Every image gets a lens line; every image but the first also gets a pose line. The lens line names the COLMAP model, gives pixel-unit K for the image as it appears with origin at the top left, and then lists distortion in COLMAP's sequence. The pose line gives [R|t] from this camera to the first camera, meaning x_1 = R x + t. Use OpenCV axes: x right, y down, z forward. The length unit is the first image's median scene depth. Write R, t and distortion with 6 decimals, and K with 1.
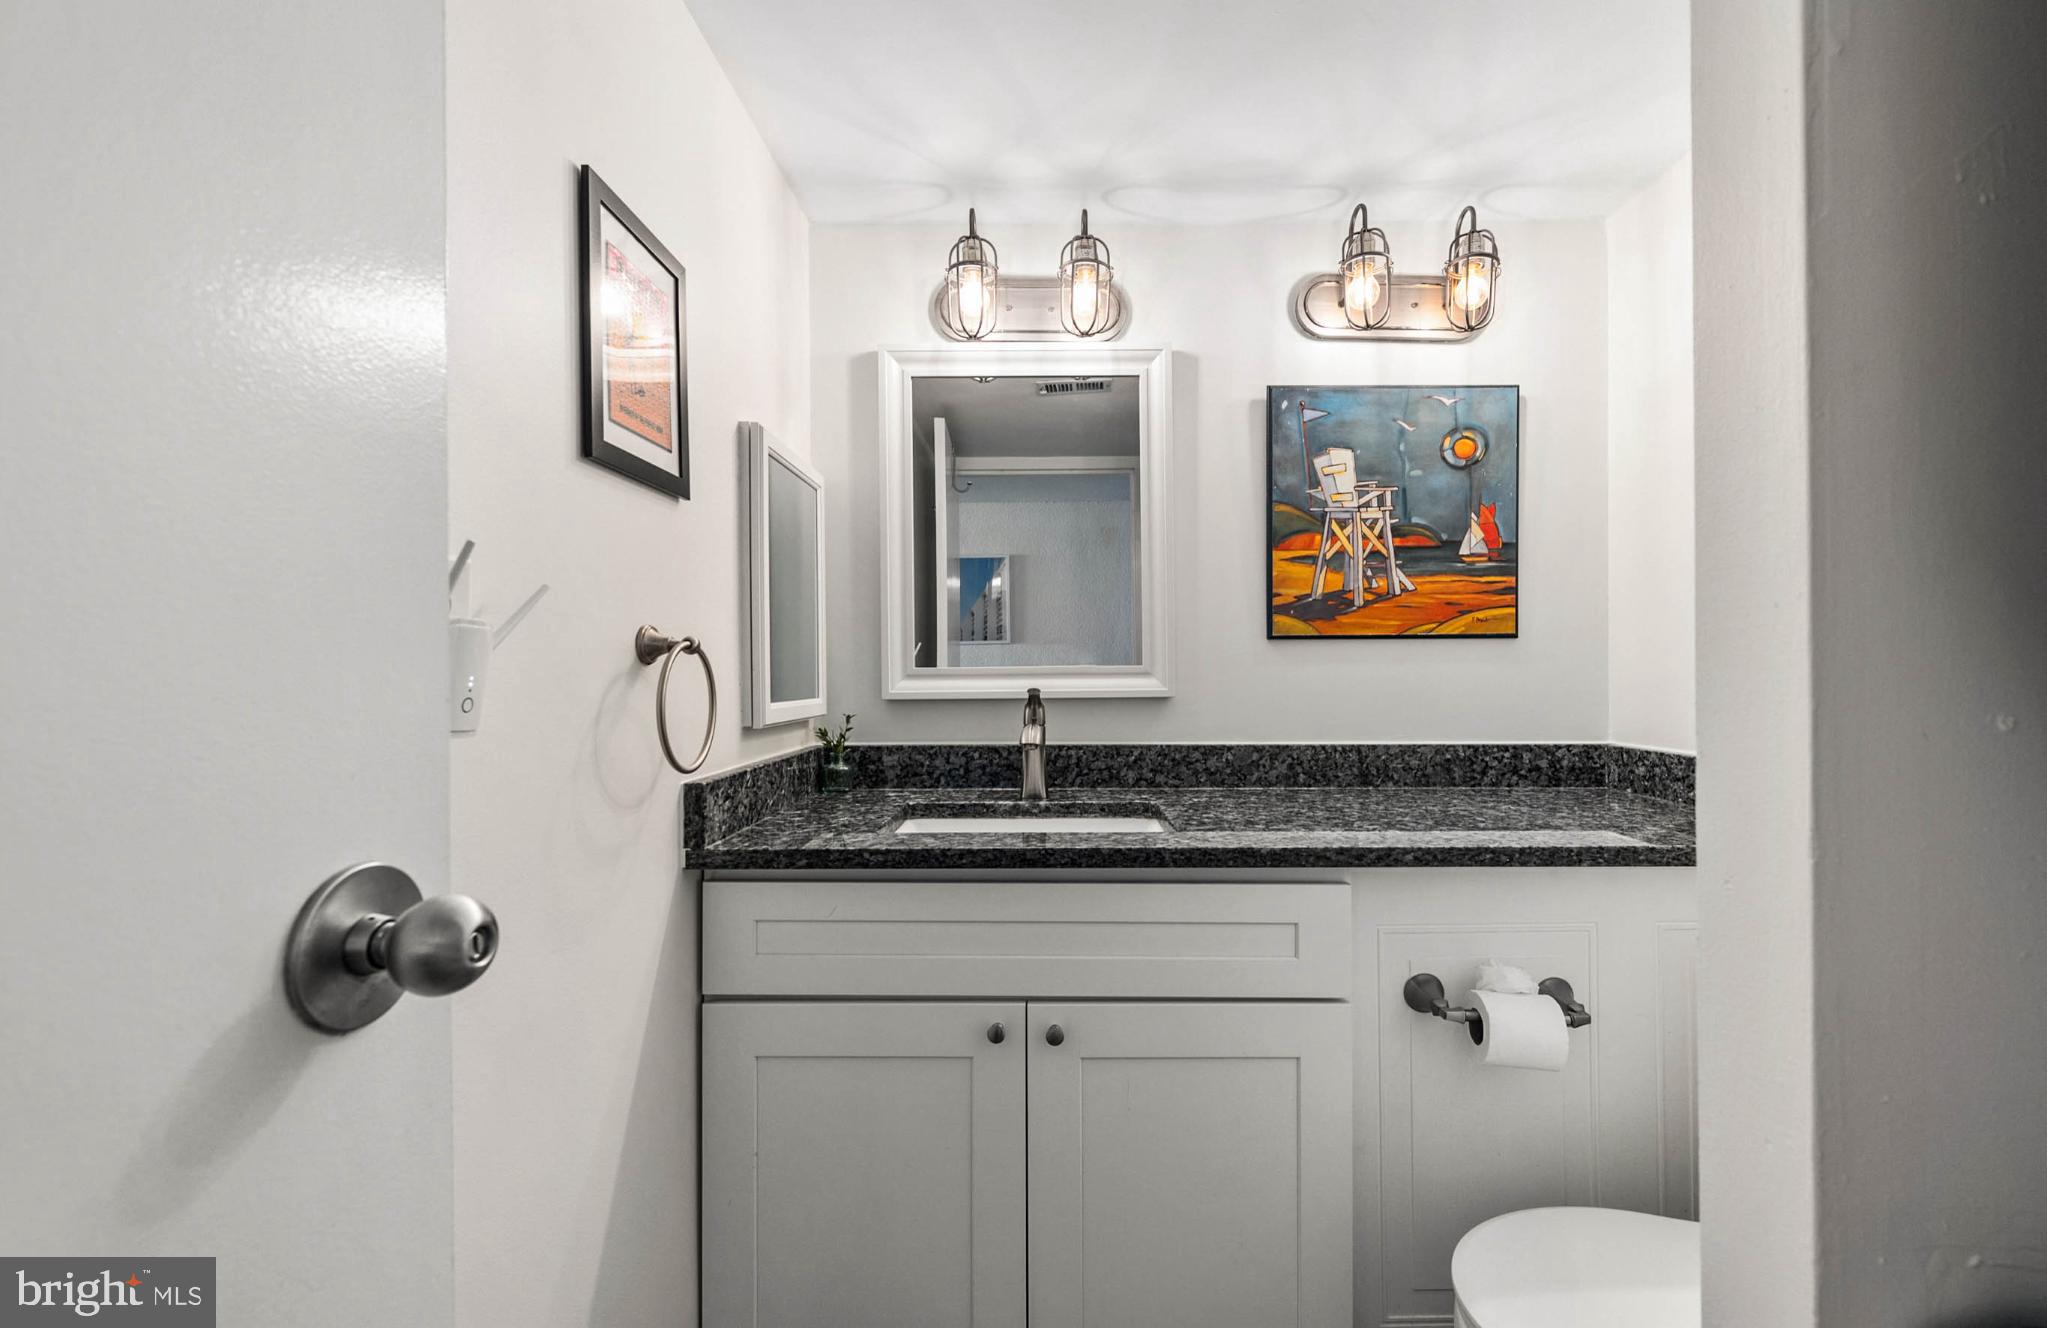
lens RADIAL K [[955.1, 0, 1064.6], [0, 955.1, 642.8], [0, 0, 1]] dist [0.002396, -0.000123]
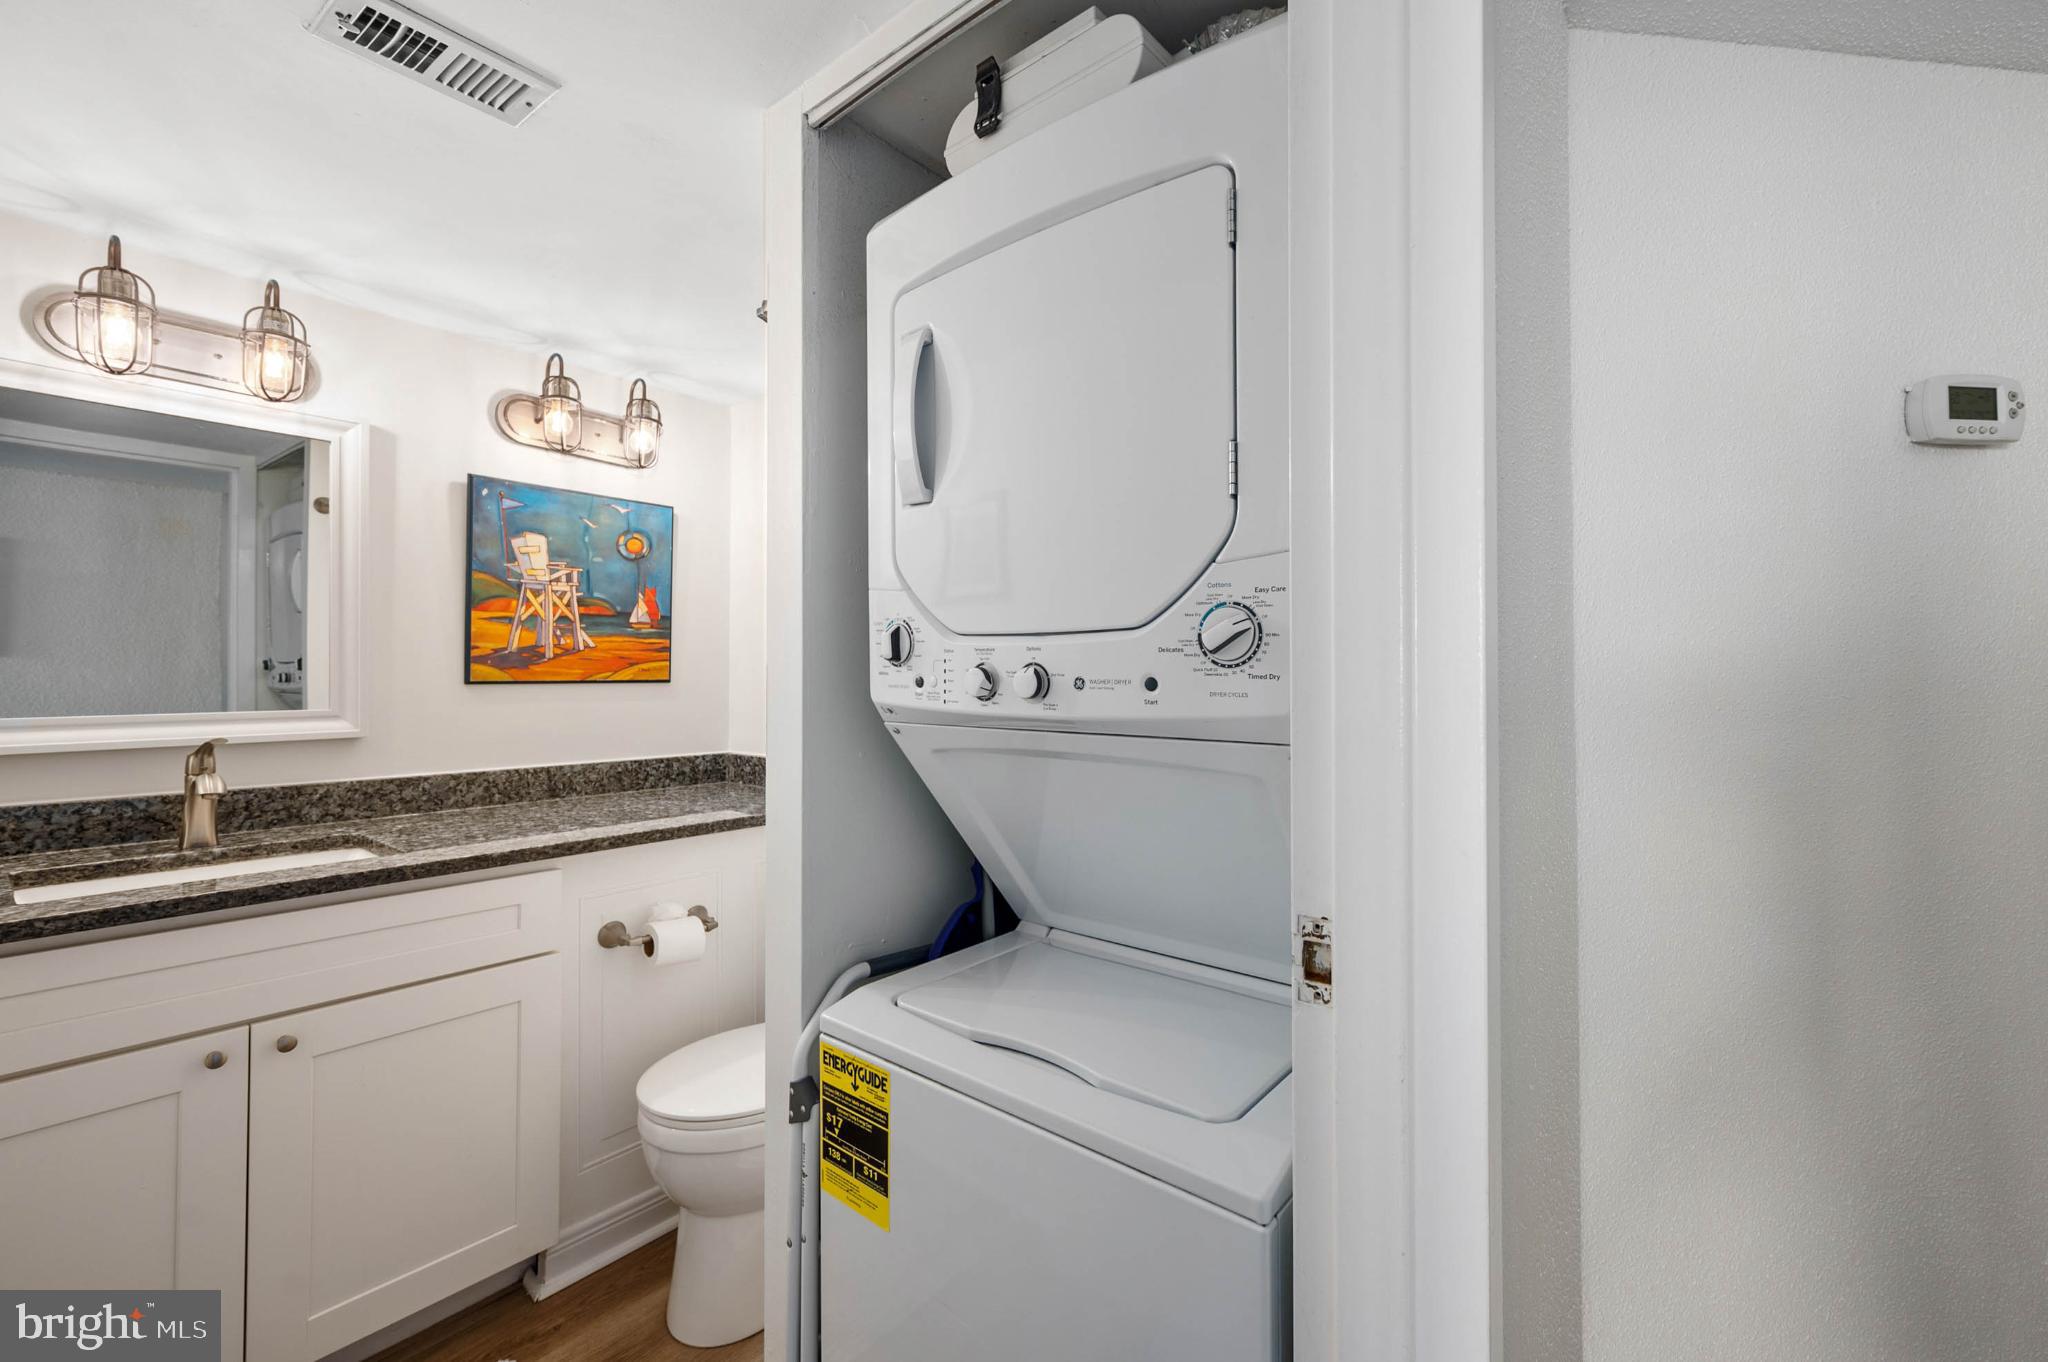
lens RADIAL K [[817.3, 0, 1020.4], [0, 817.3, 686.3], [0, 0, 1]] dist [-0.000189, 0.000023]
pose [[0.651402, -0.005465, 0.758713, -0.112604], [-0.017618, 0.999595, 0.022326, -0.037177], [-0.758528, -0.027910, 0.651042, -0.192386]]
